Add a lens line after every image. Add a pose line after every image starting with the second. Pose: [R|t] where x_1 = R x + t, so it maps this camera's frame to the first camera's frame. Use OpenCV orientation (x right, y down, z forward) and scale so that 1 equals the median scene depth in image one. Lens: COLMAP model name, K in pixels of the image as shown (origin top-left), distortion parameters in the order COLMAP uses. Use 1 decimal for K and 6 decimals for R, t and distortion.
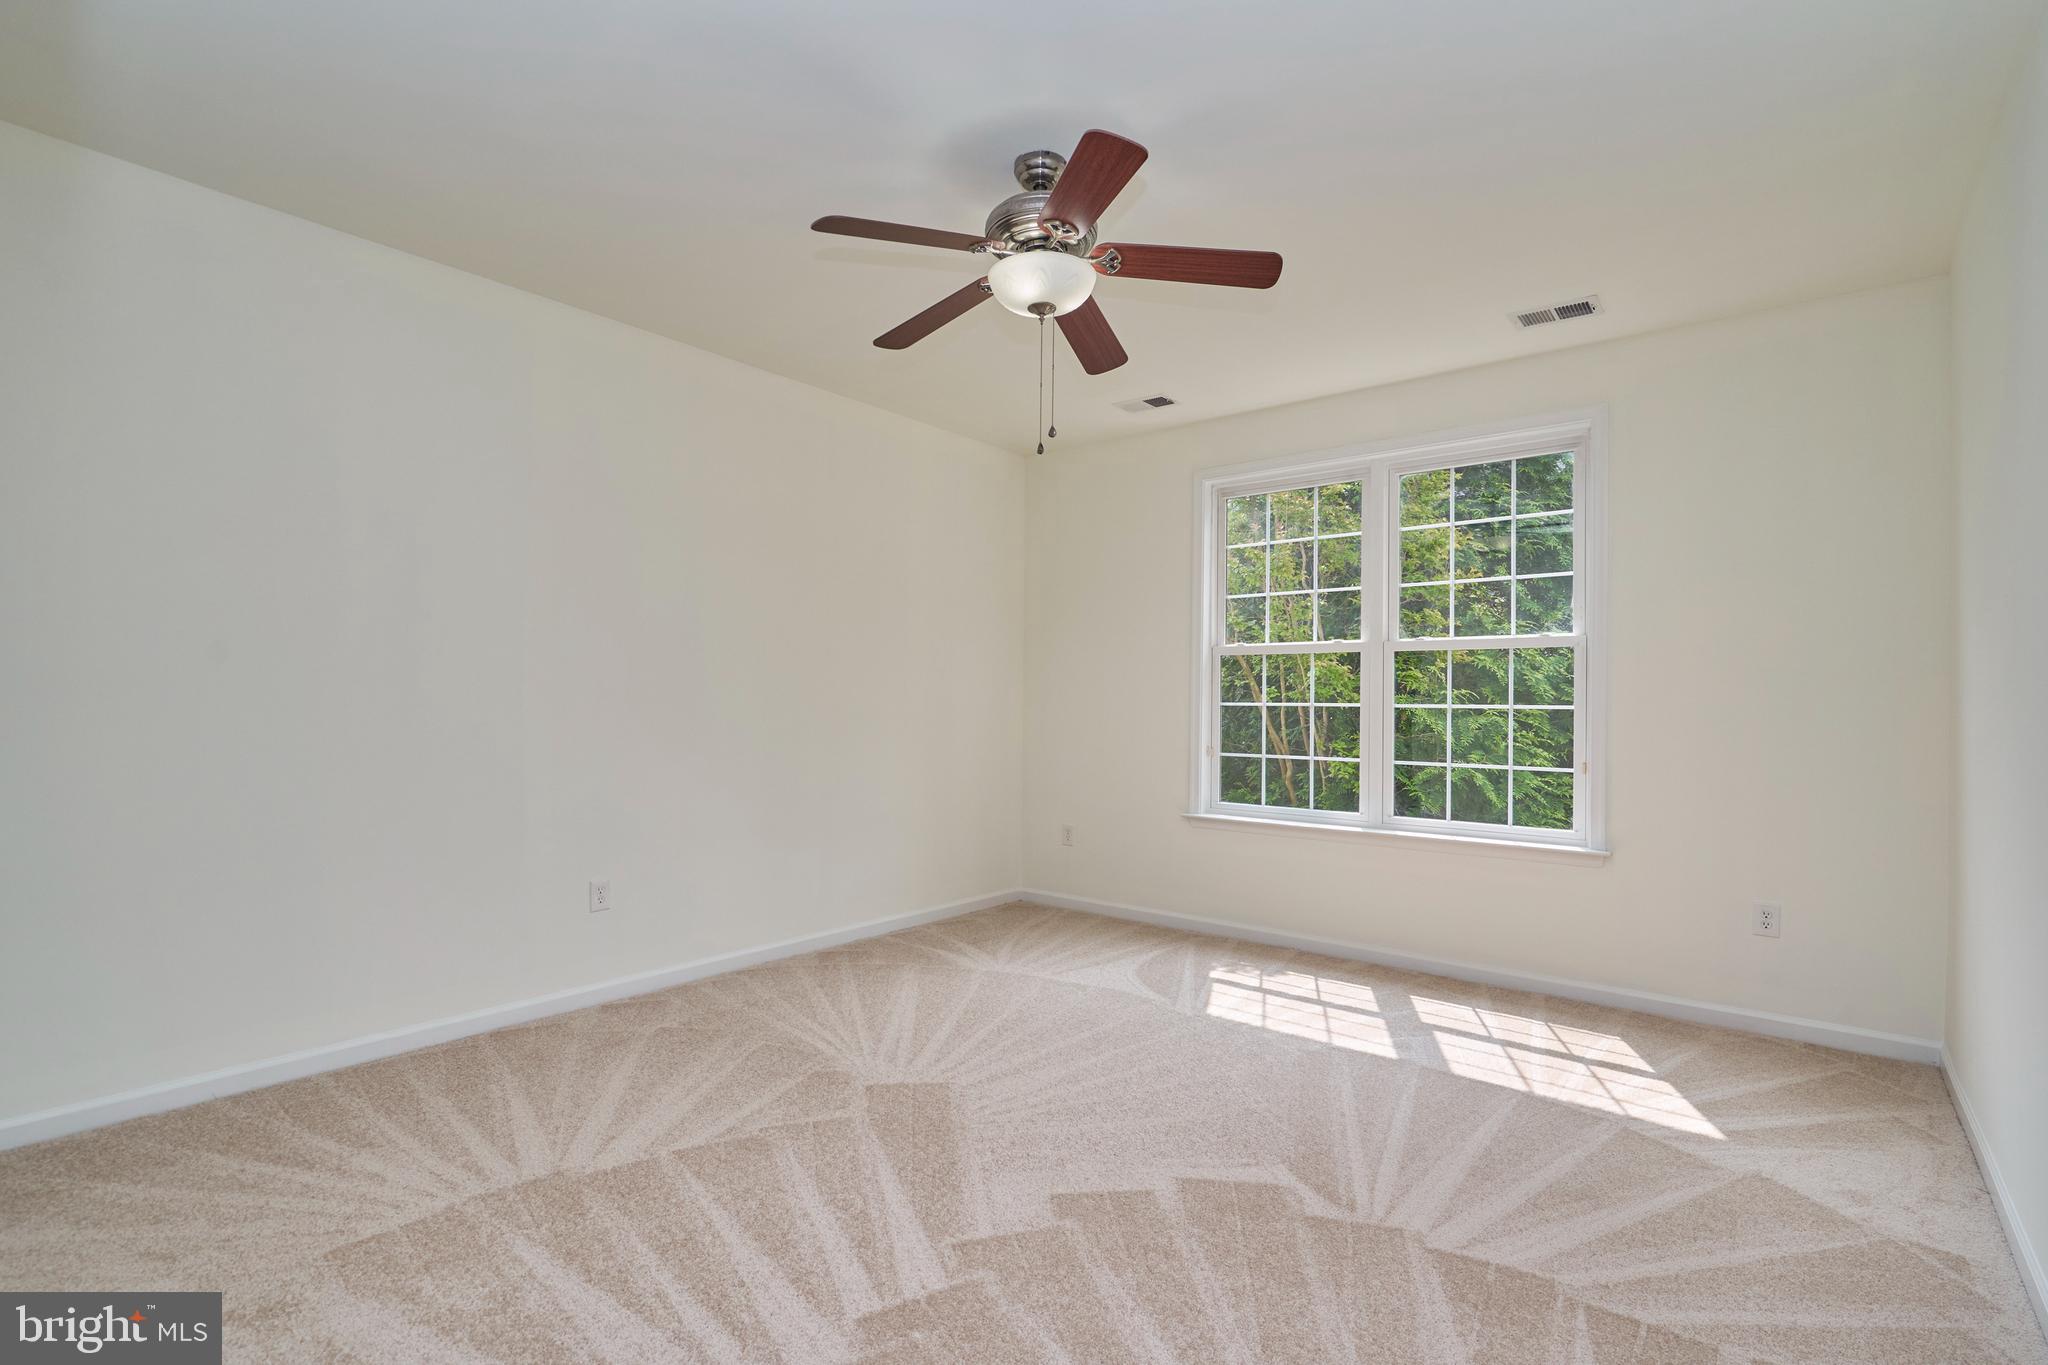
lens RADIAL K [[957.3, 0, 1025.3], [0, 957.3, 718.3], [0, 0, 1]] dist [-0.000084, 0.000704]
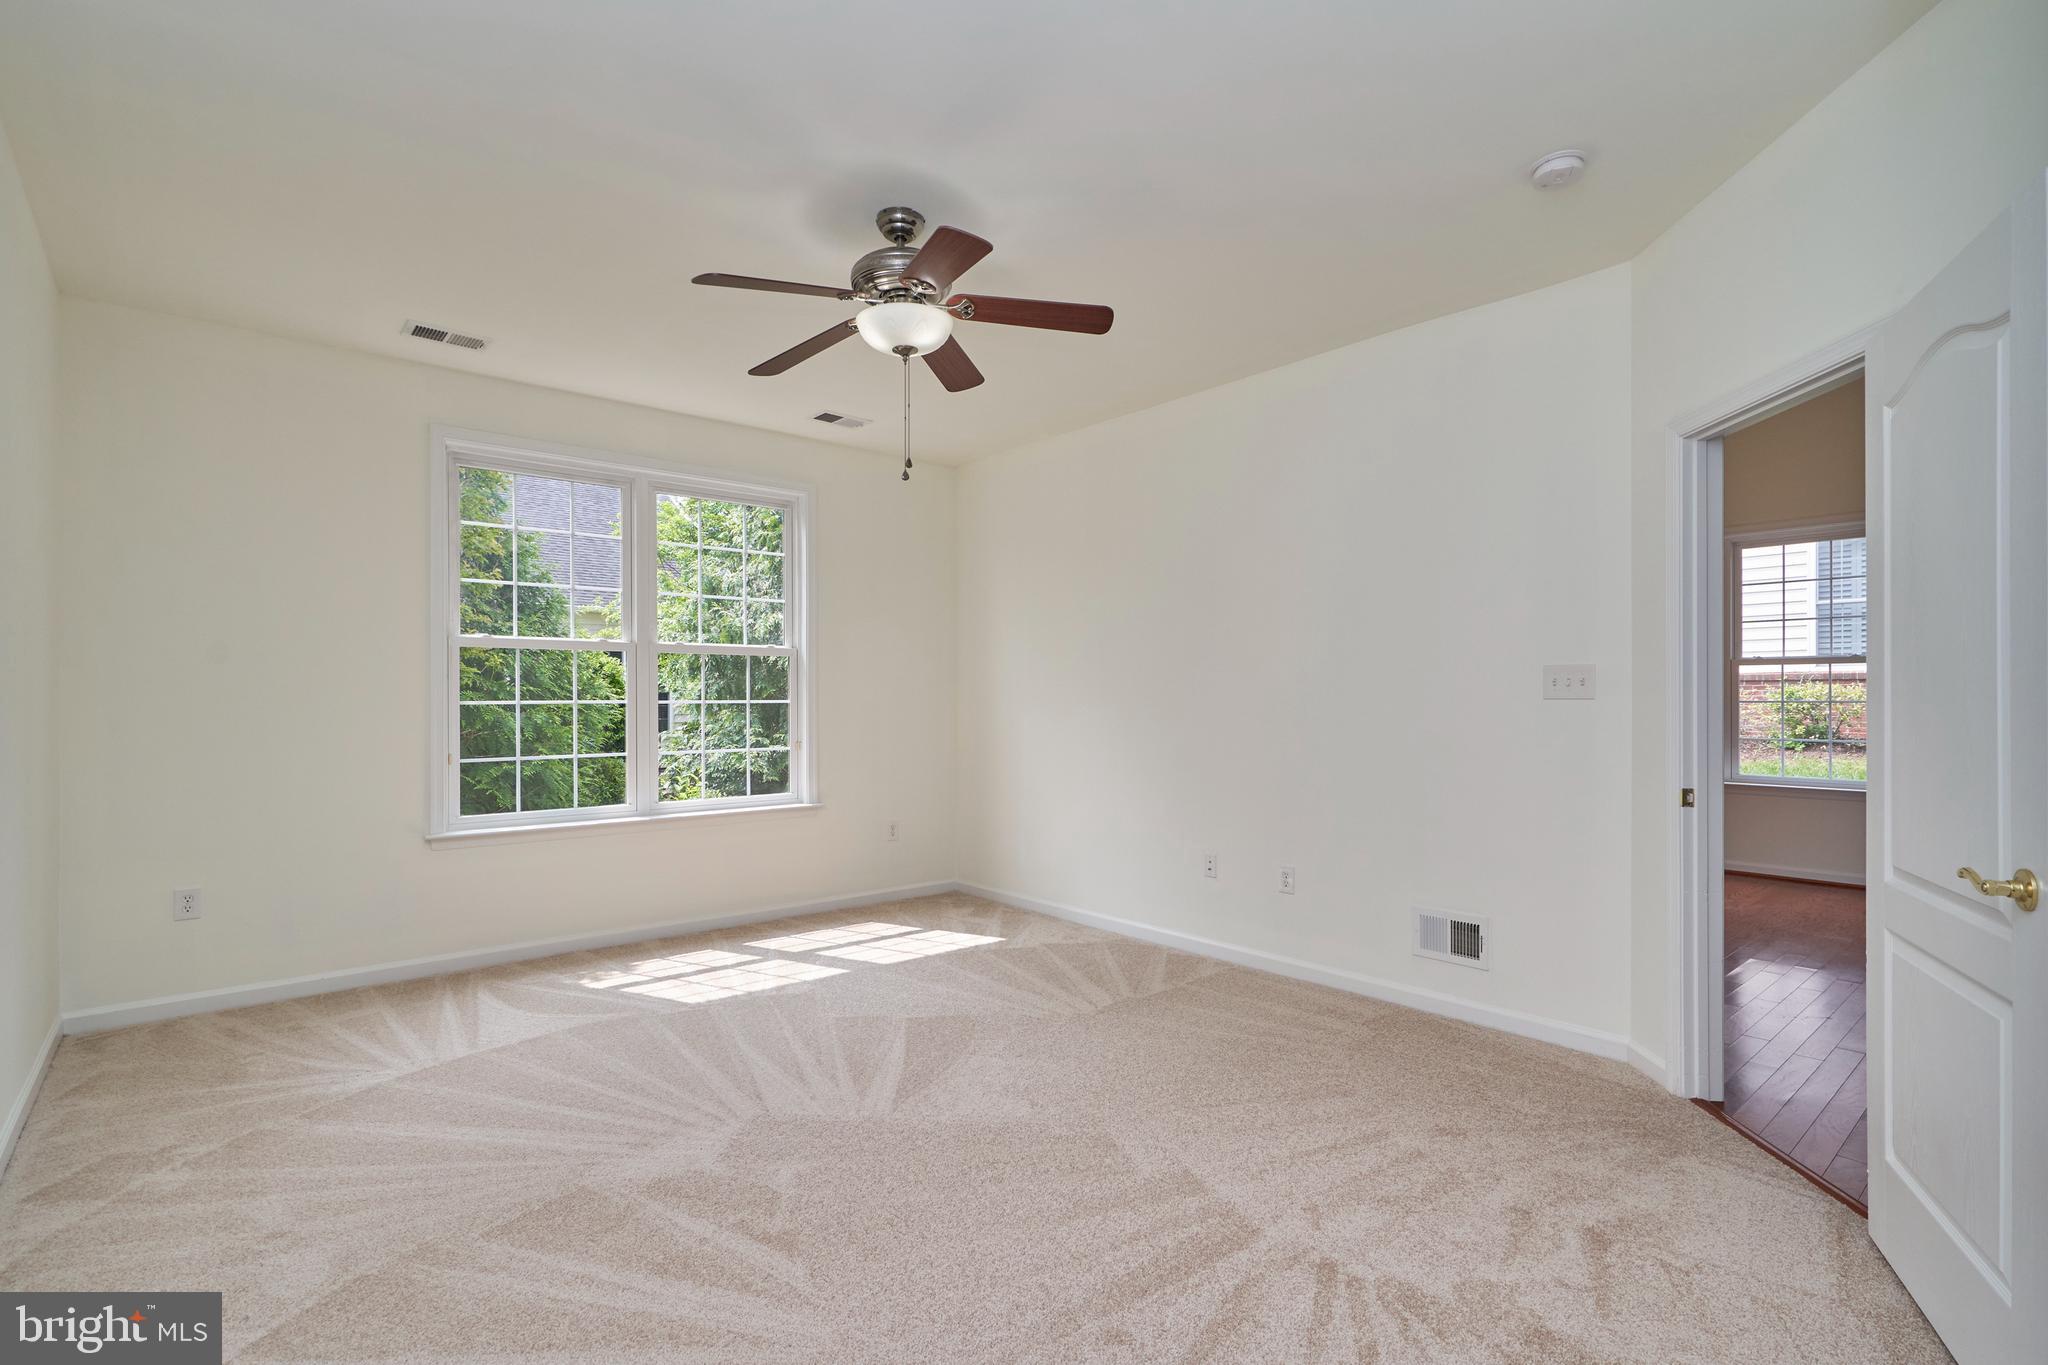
lens RADIAL K [[969.4, 0, 1014.3], [0, 969.4, 686.2], [0, 0, 1]] dist [-0.001603, 0.000043]
pose [[0.177762, 0.003003, 0.984069, -0.685318], [0.021044, 0.999755, -0.006852, -0.016716], [-0.983848, 0.021927, 0.177655, 0.413098]]
